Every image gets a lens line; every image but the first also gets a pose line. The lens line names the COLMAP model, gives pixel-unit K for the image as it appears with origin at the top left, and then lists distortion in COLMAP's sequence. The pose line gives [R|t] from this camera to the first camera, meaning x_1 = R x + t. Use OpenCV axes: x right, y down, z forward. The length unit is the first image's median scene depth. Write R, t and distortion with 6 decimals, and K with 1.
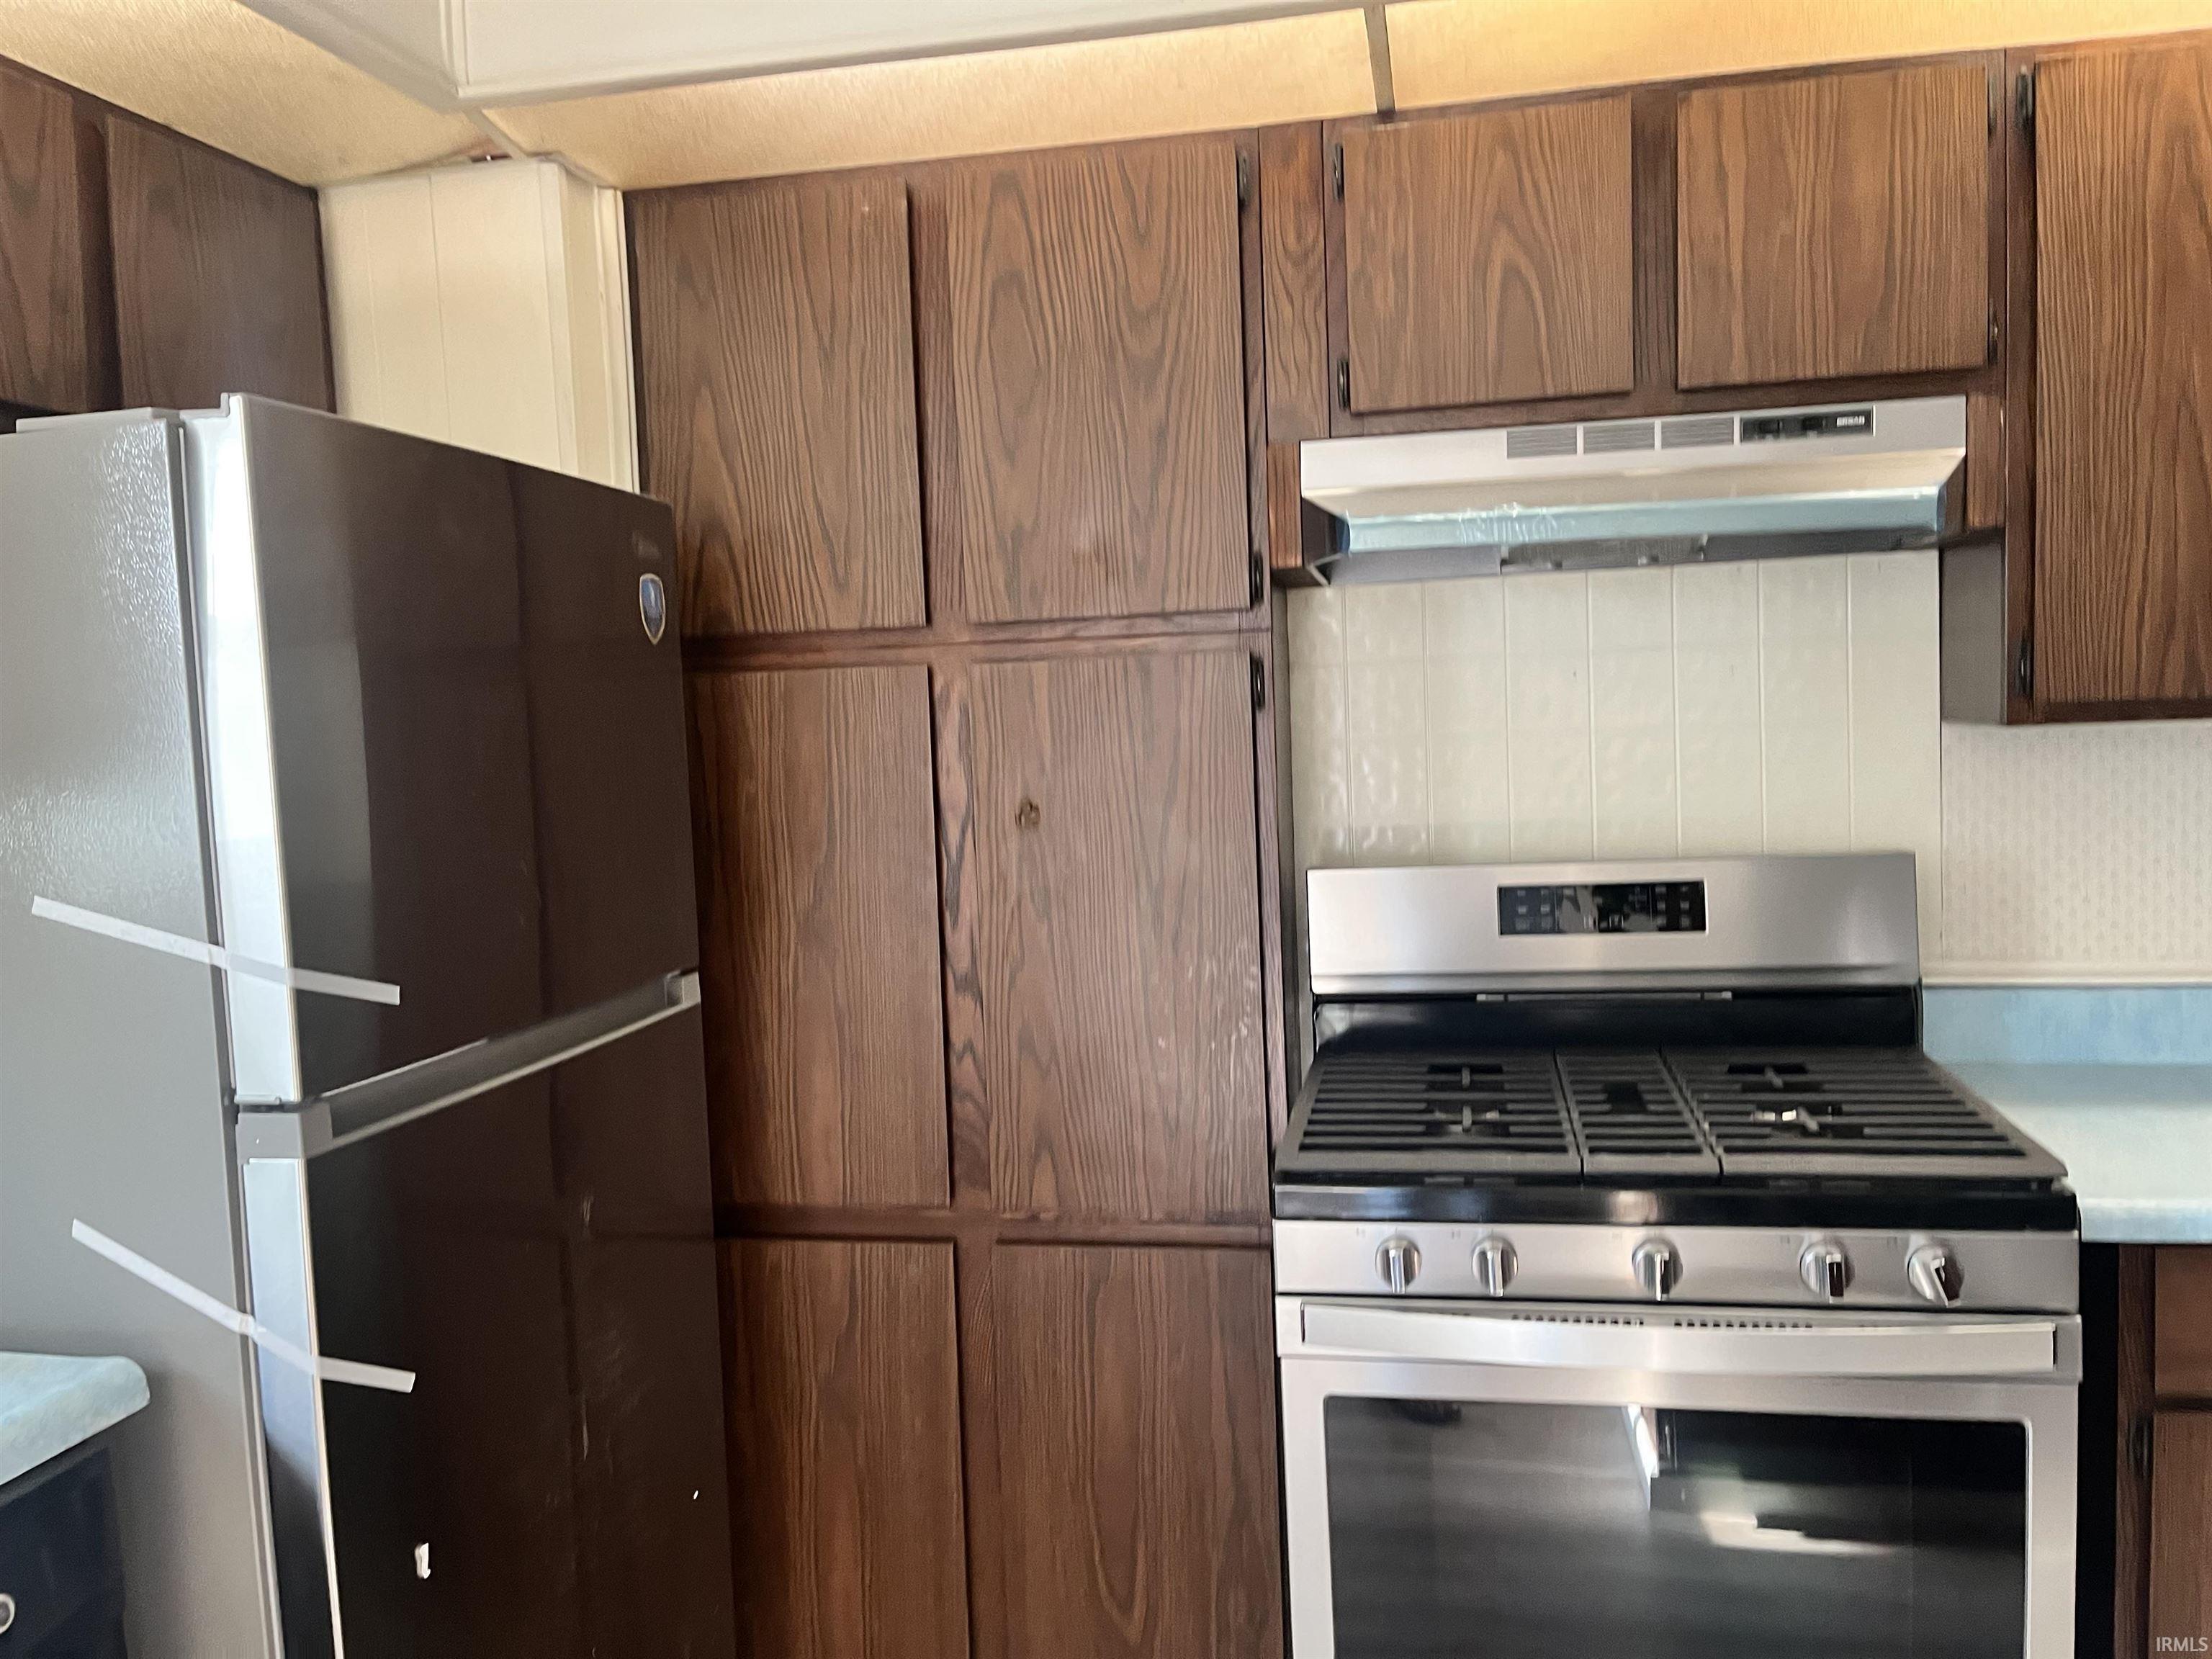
lens RADIAL K [[1703.2, 0, 1104.1], [0, 1703.2, 829.7], [0, 0, 1]] dist [0.037966, -0.012473]
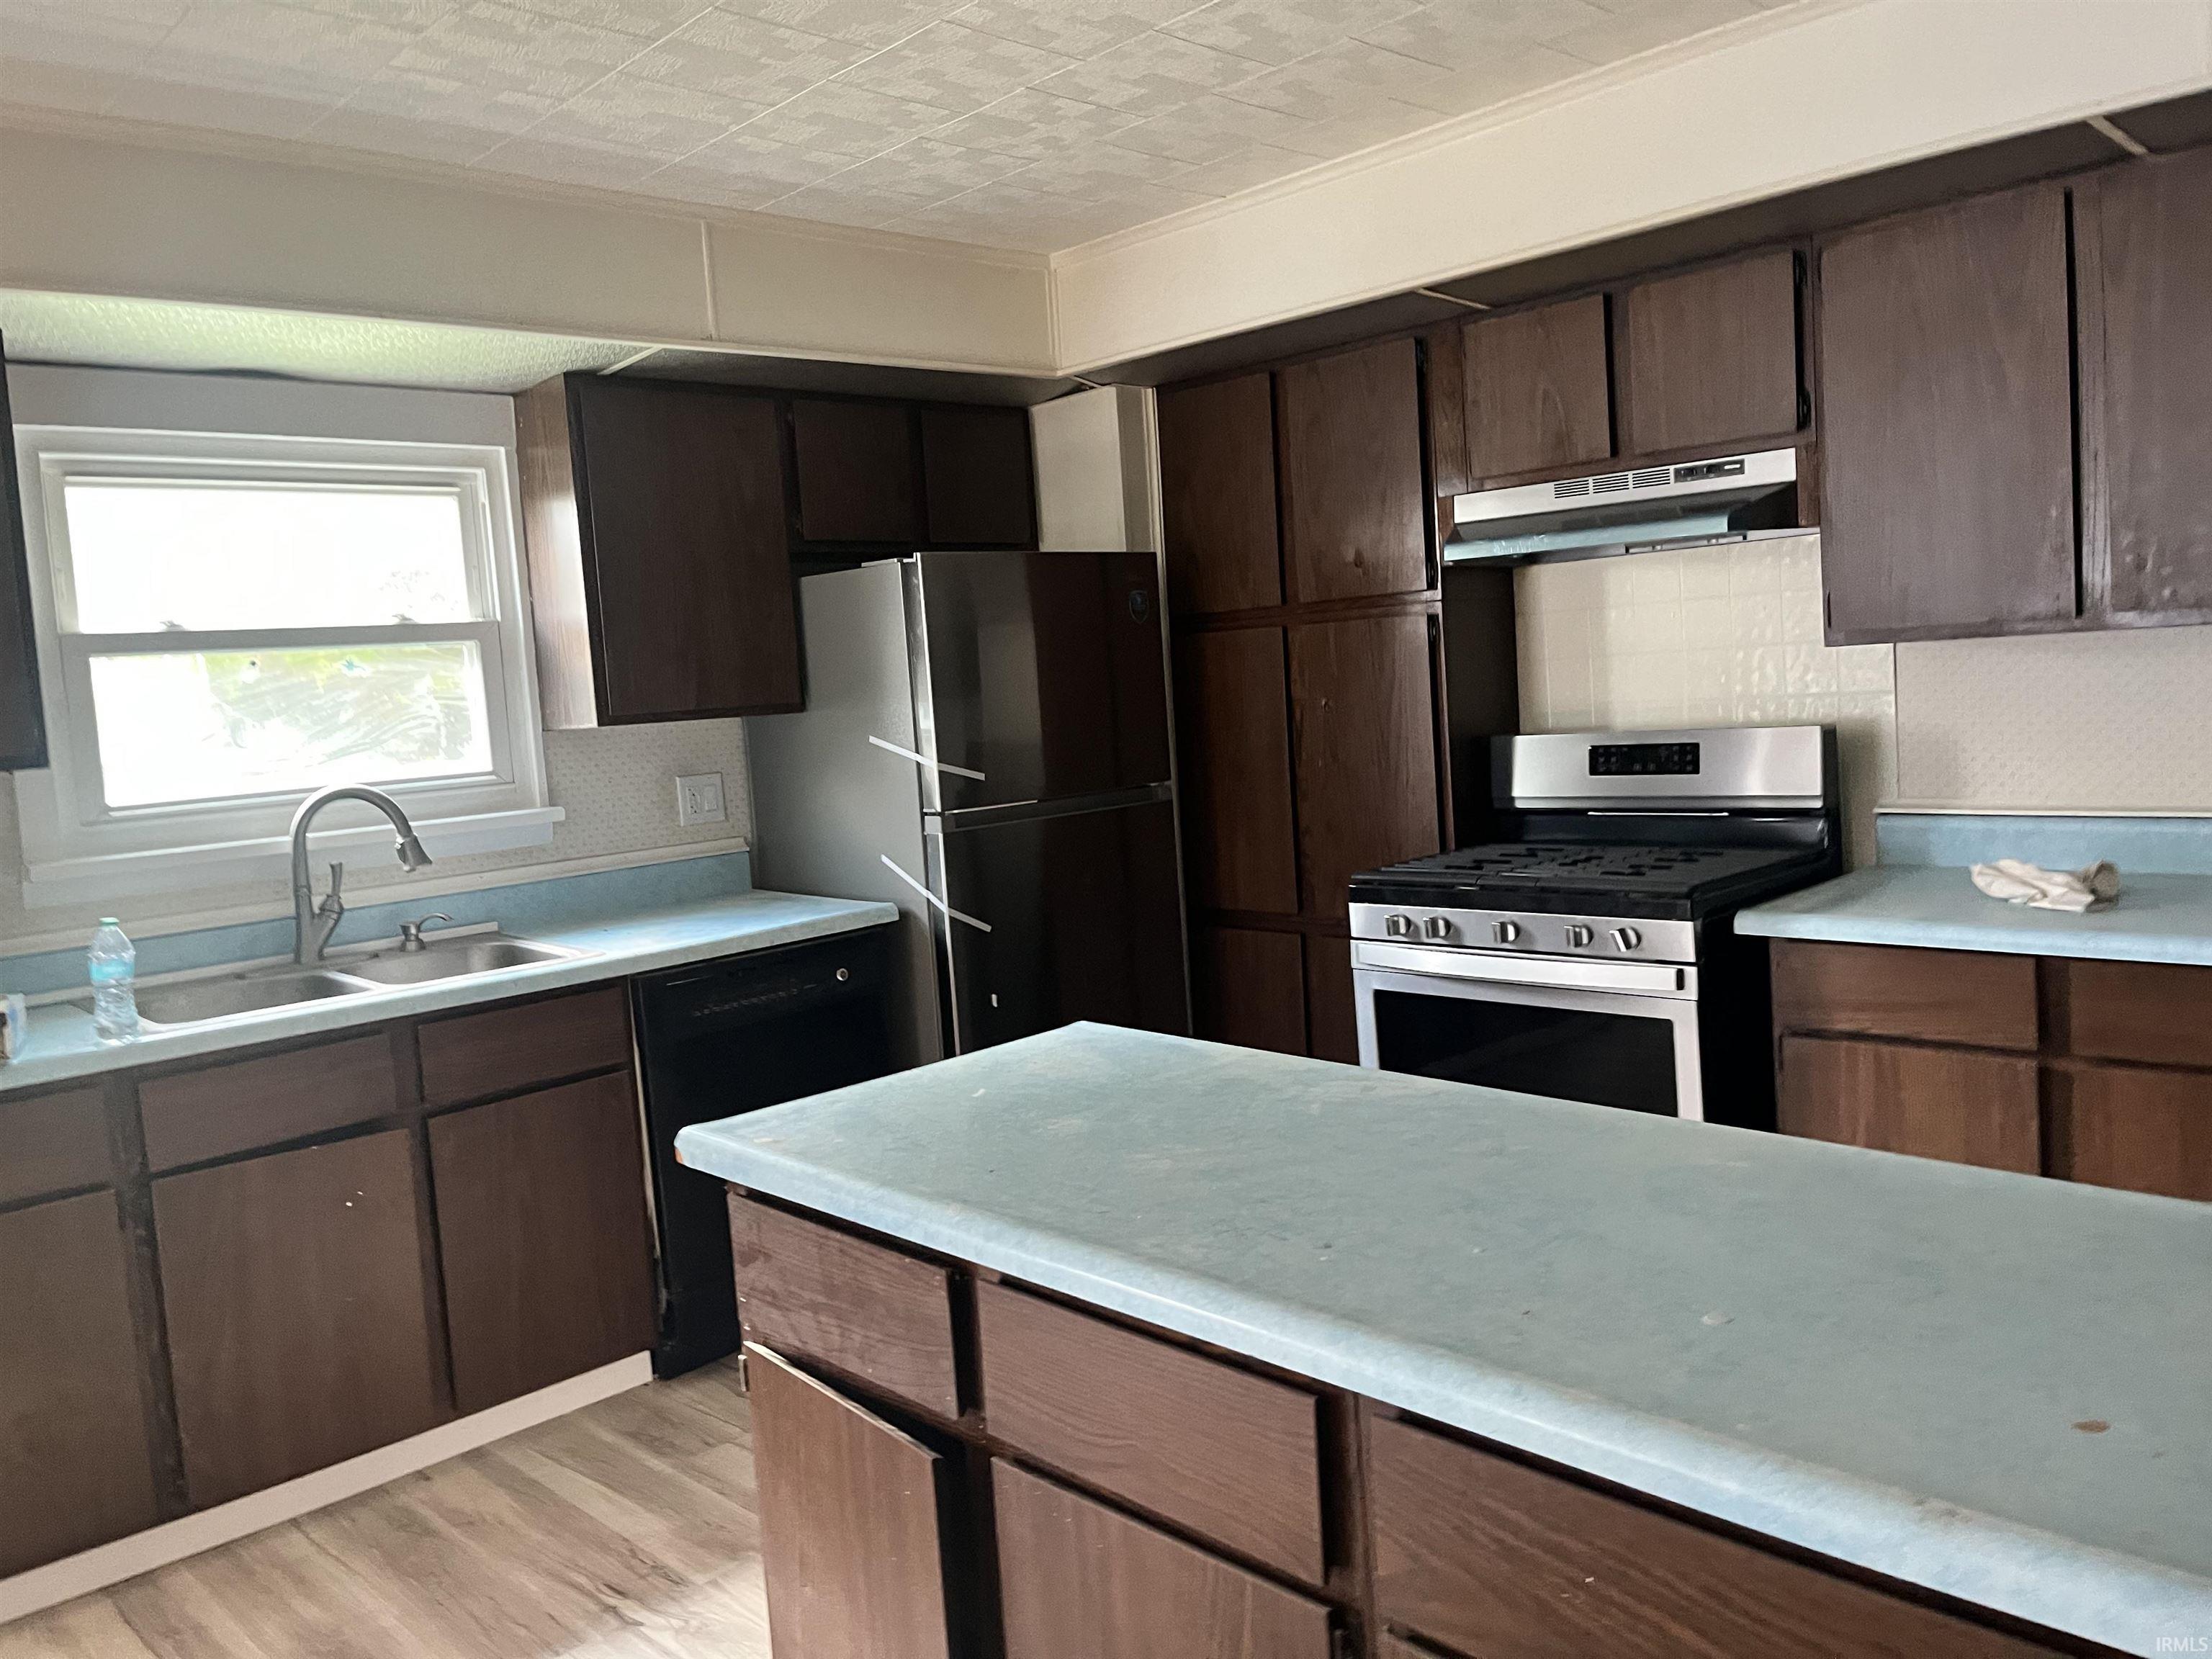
lens RADIAL K [[1703.2, 0, 1107.9], [0, 1703.2, 822.9], [0, 0, 1]] dist [0.037966, -0.012473]
pose [[0.822845, 0.033869, -0.567255, 0.860515], [-0.001823, 0.998375, 0.056965, 0.014889], [0.568263, -0.045839, 0.821569, -0.711051]]
